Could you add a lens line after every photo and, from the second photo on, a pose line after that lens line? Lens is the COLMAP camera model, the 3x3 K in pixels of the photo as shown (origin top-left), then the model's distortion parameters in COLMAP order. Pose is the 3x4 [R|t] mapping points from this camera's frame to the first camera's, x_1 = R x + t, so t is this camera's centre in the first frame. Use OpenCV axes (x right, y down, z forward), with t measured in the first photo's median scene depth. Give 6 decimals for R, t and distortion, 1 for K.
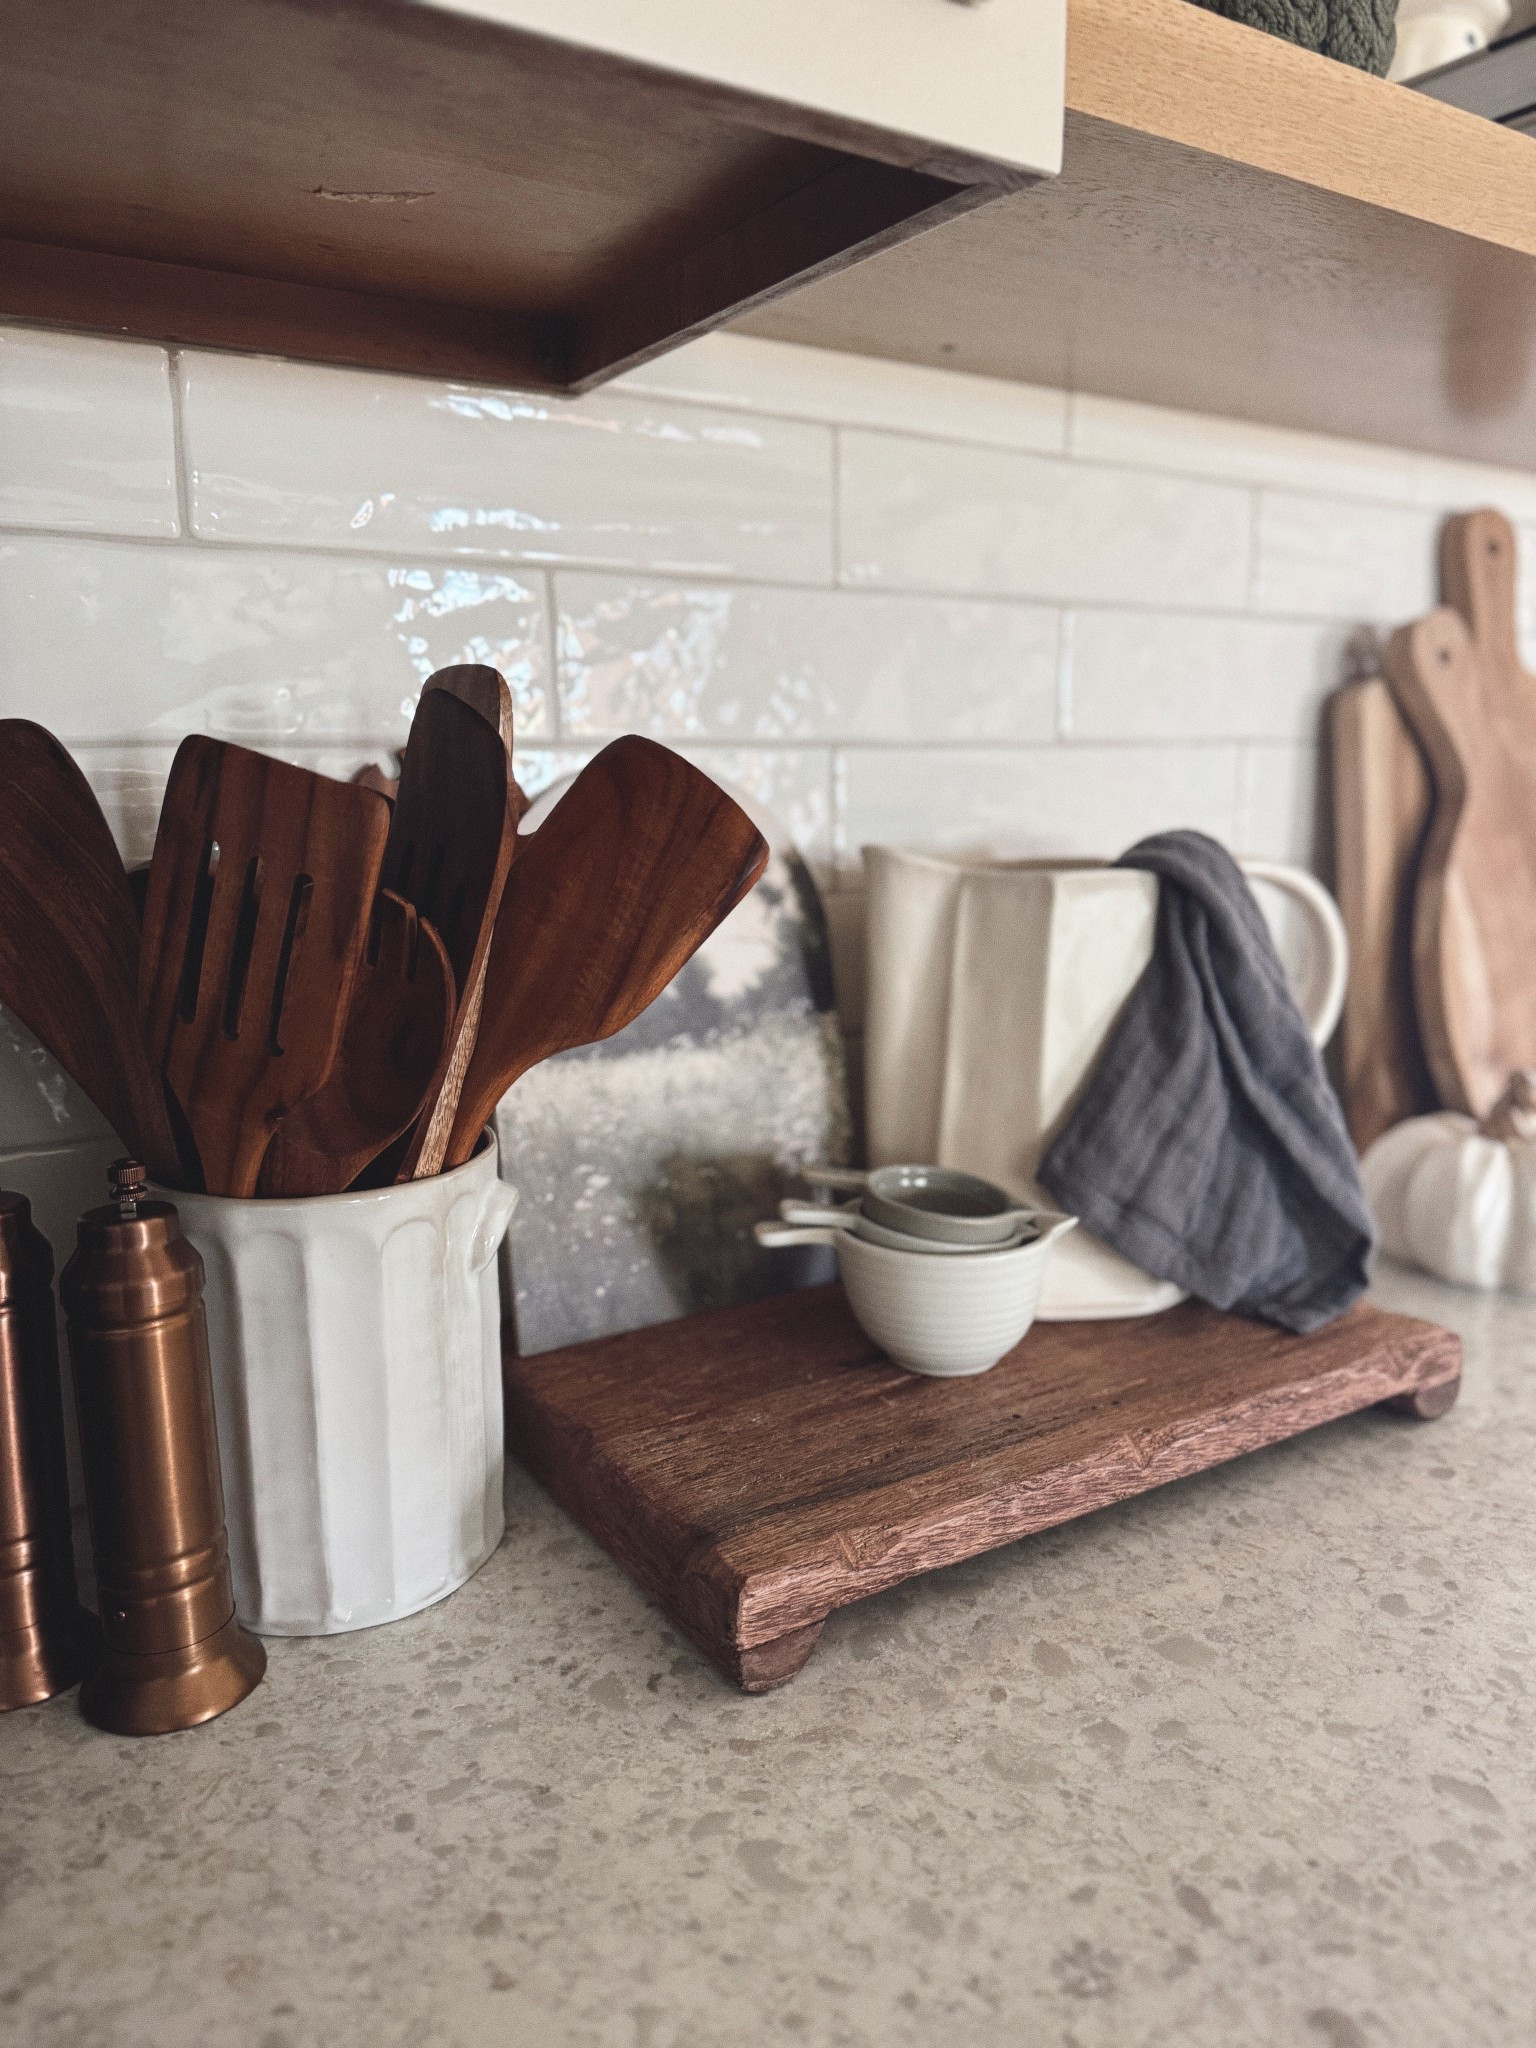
lens RADIAL K [[1426.2, 0, 768.0], [0, 1426.2, 1024.0], [0, 0, 1]] dist [0.053951, -0.109898]
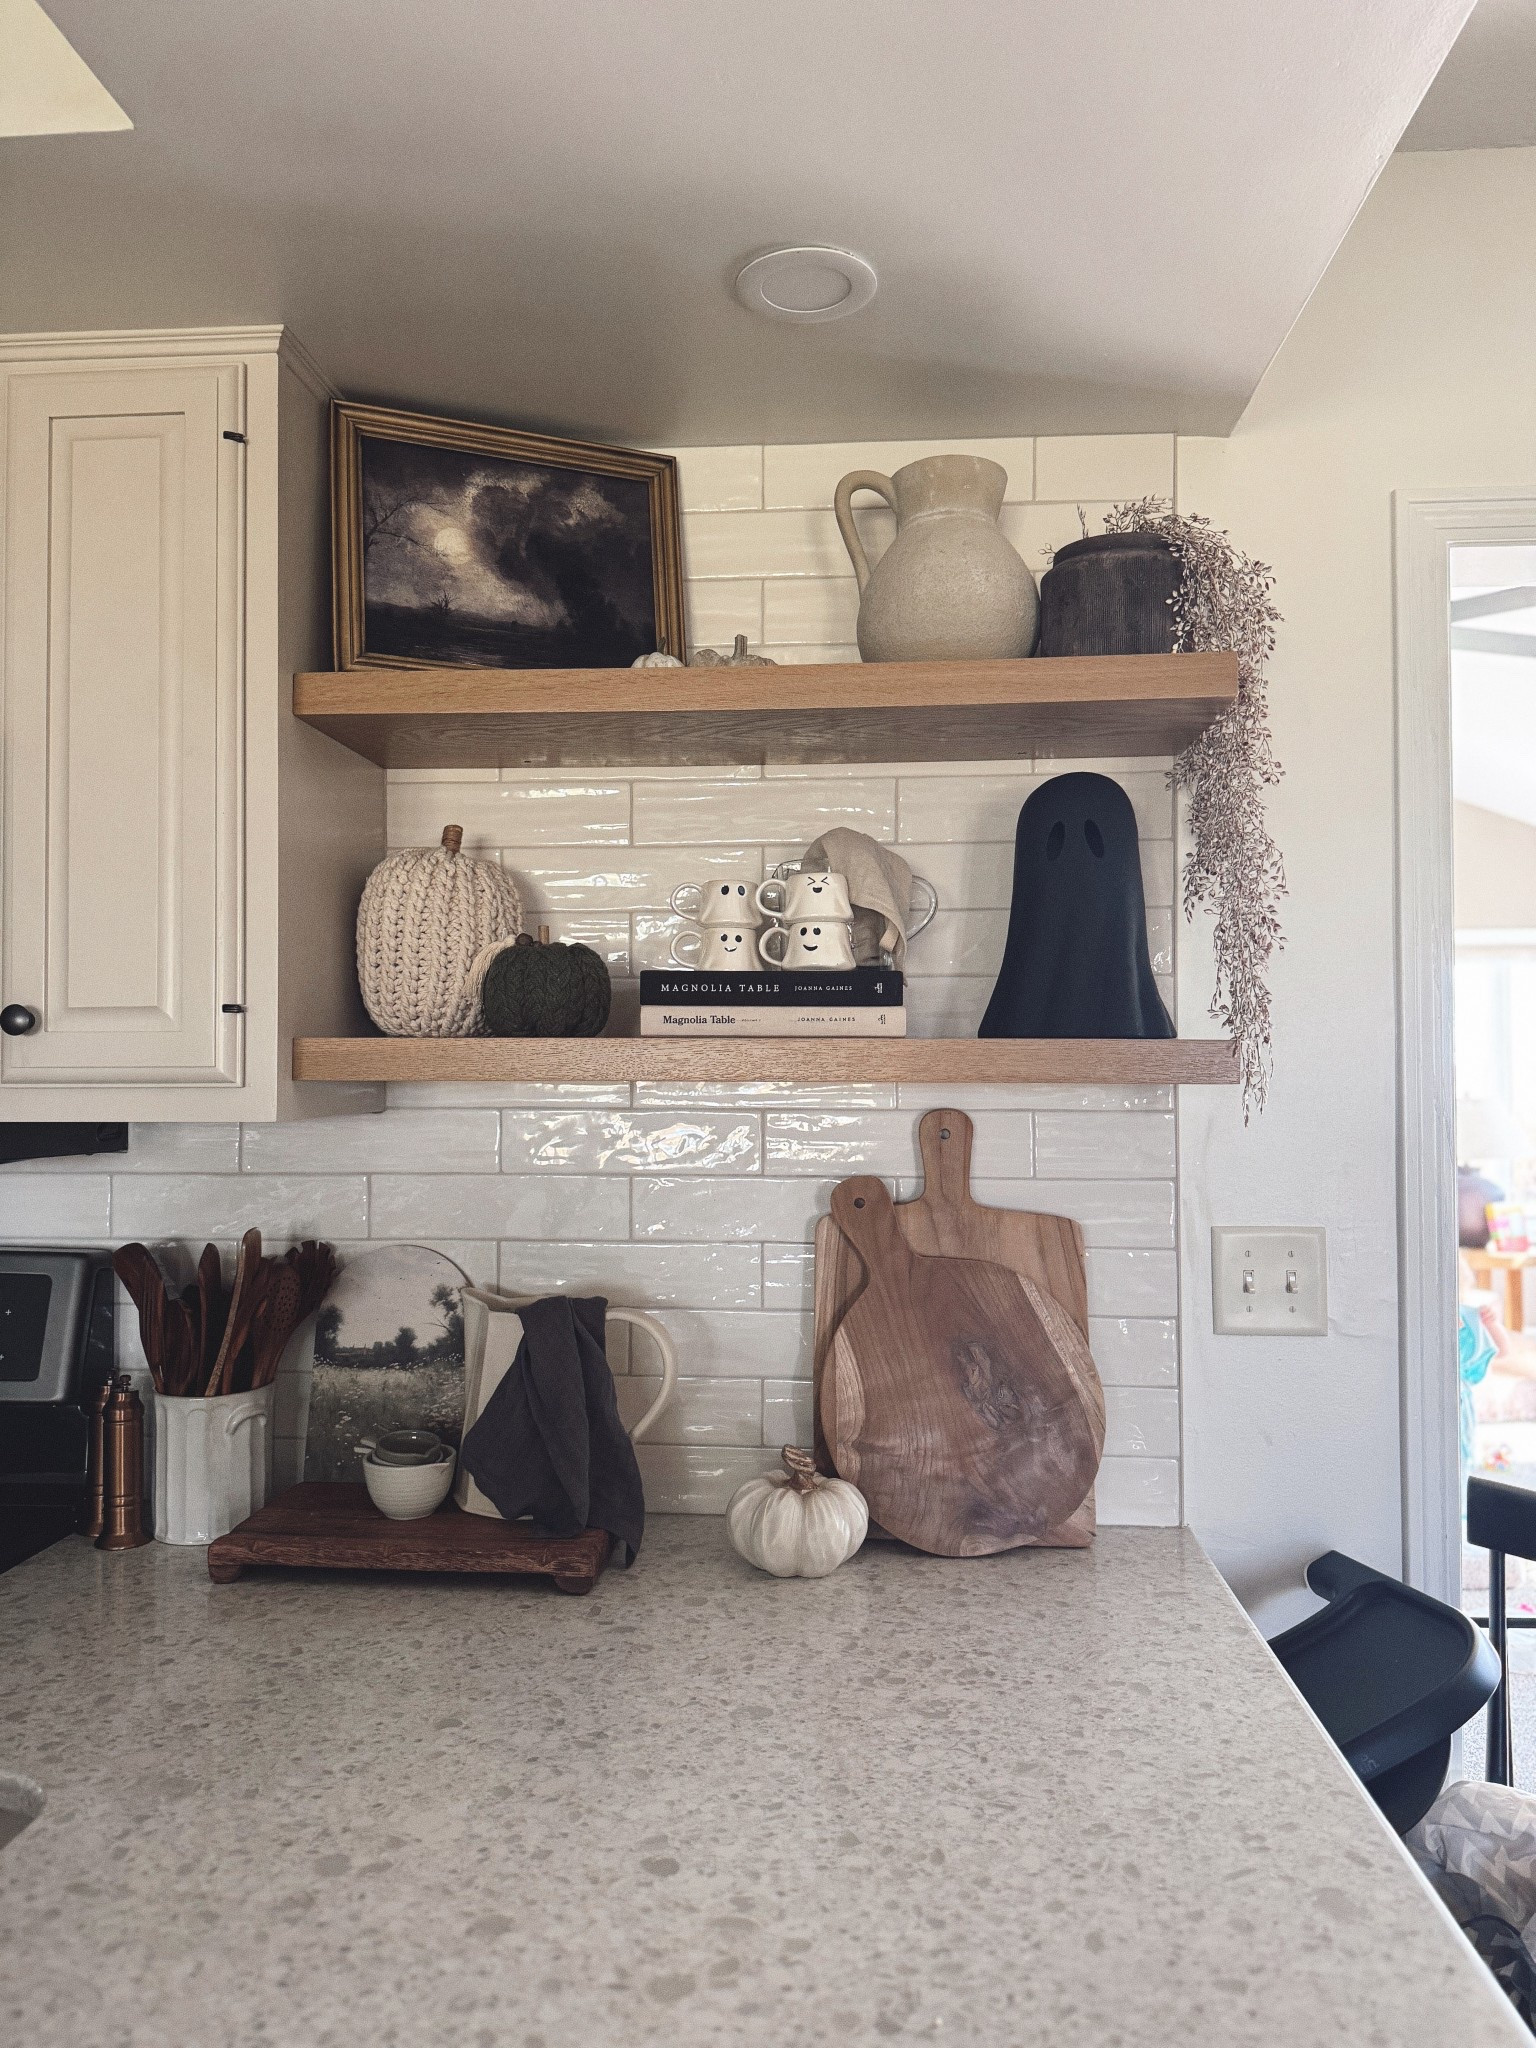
lens RADIAL K [[1426.2, 0, 768.0], [0, 1426.2, 1024.0], [0, 0, 1]] dist [0.053951, -0.109898]
pose [[0.794912, -0.010701, -0.606630, 2.493369], [-0.115256, 0.978975, -0.168299, -0.282994], [0.595676, 0.203701, 0.776966, -0.810394]]
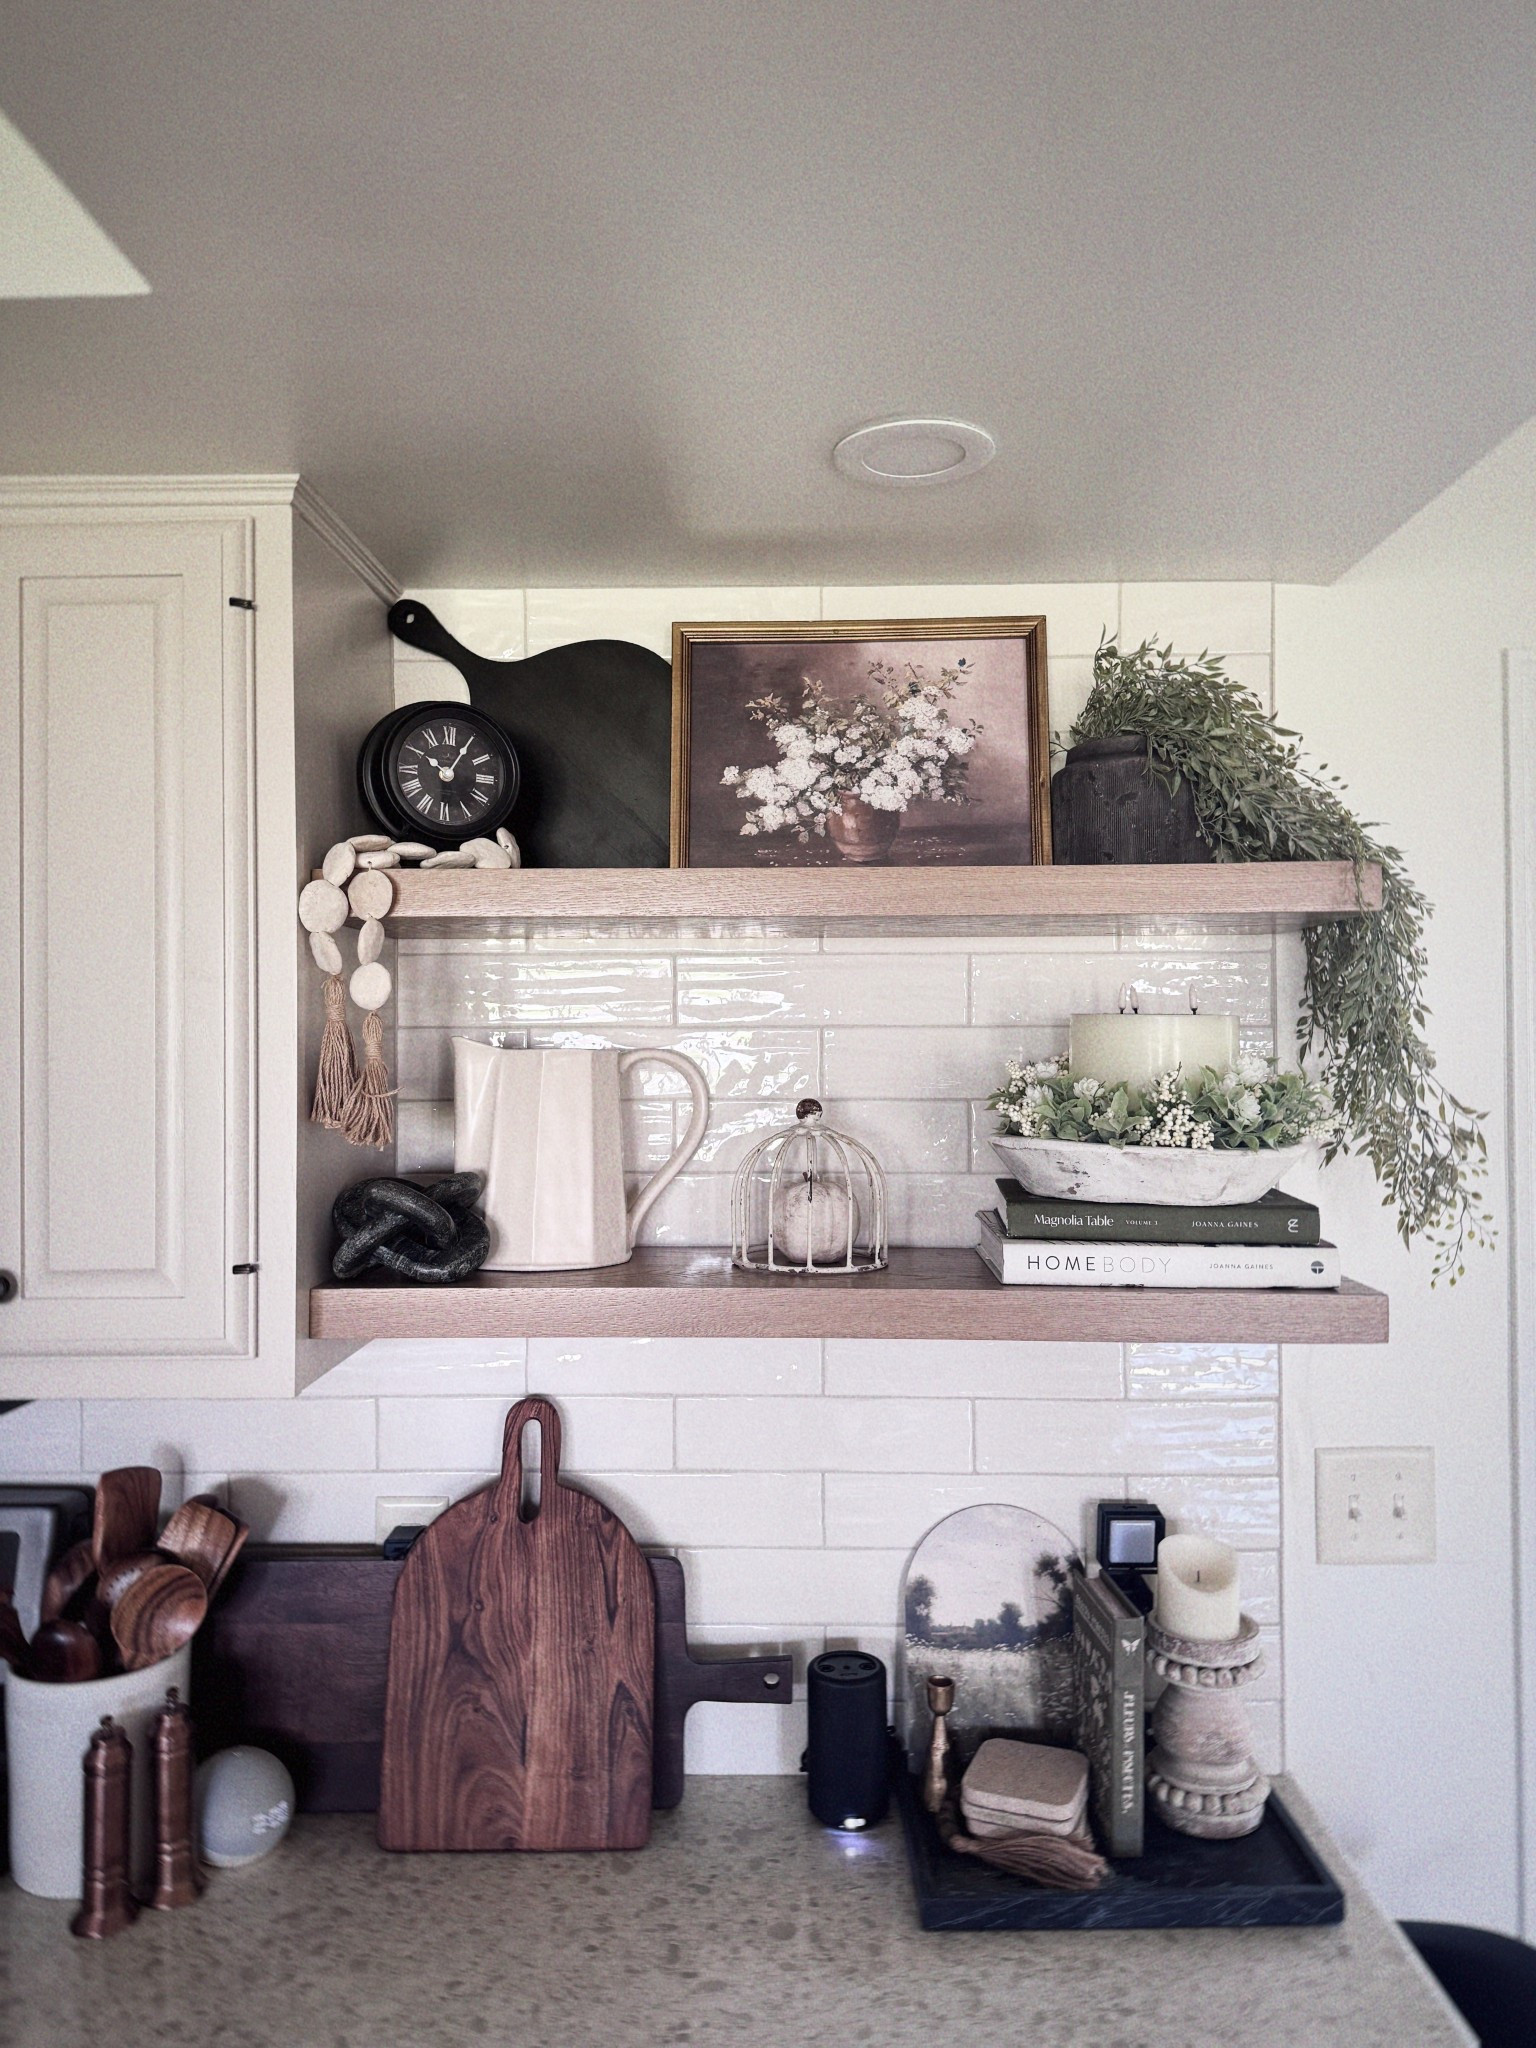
lens RADIAL K [[1448.2, 0, 768.0], [0, 1448.2, 1024.0], [0, 0, 1]] dist [-0.000637, -0.007830]
pose [[0.828690, -0.007976, -0.559651, 2.083961], [-0.101656, 0.981124, -0.164507, -0.730820], [0.550399, 0.193218, 0.812237, -0.835193]]
